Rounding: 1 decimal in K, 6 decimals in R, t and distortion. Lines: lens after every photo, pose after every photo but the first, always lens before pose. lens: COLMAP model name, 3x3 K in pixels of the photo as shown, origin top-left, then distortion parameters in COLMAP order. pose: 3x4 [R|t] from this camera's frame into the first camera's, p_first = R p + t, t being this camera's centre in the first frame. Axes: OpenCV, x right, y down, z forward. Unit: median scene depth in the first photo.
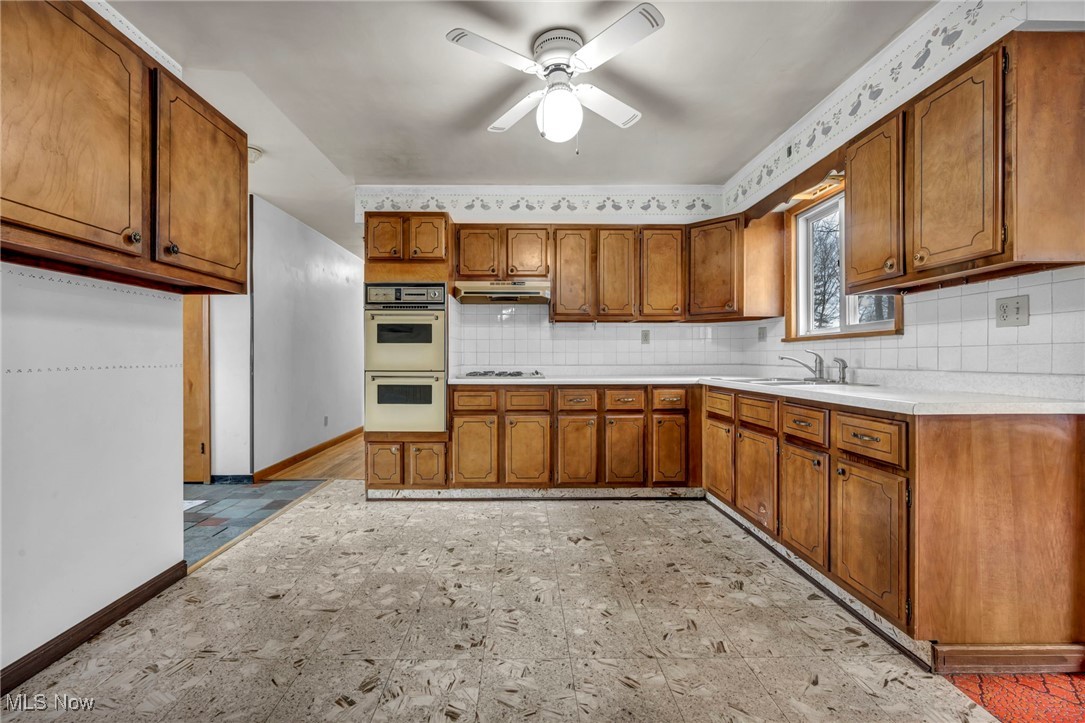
lens RADIAL K [[451.2, 0, 543.1], [0, 451.2, 354.8], [0, 0, 1]] dist [-0.003996, -0.000434]
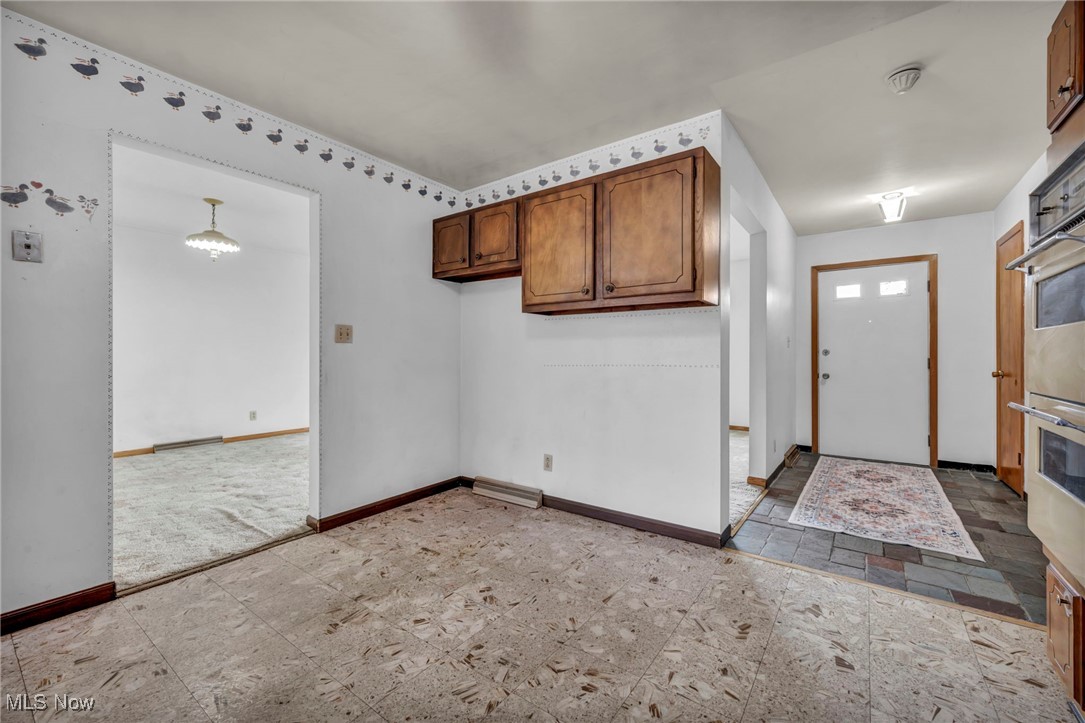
lens RADIAL K [[451.2, 0, 531.4], [0, 451.2, 359.7], [0, 0, 1]] dist [-0.003996, -0.000434]
pose [[-0.646345, 0.001123, -0.763044, 0.446547], [-0.001924, 0.999993, 0.003101, 0.003524], [0.763042, 0.003473, -0.646339, 1.544187]]
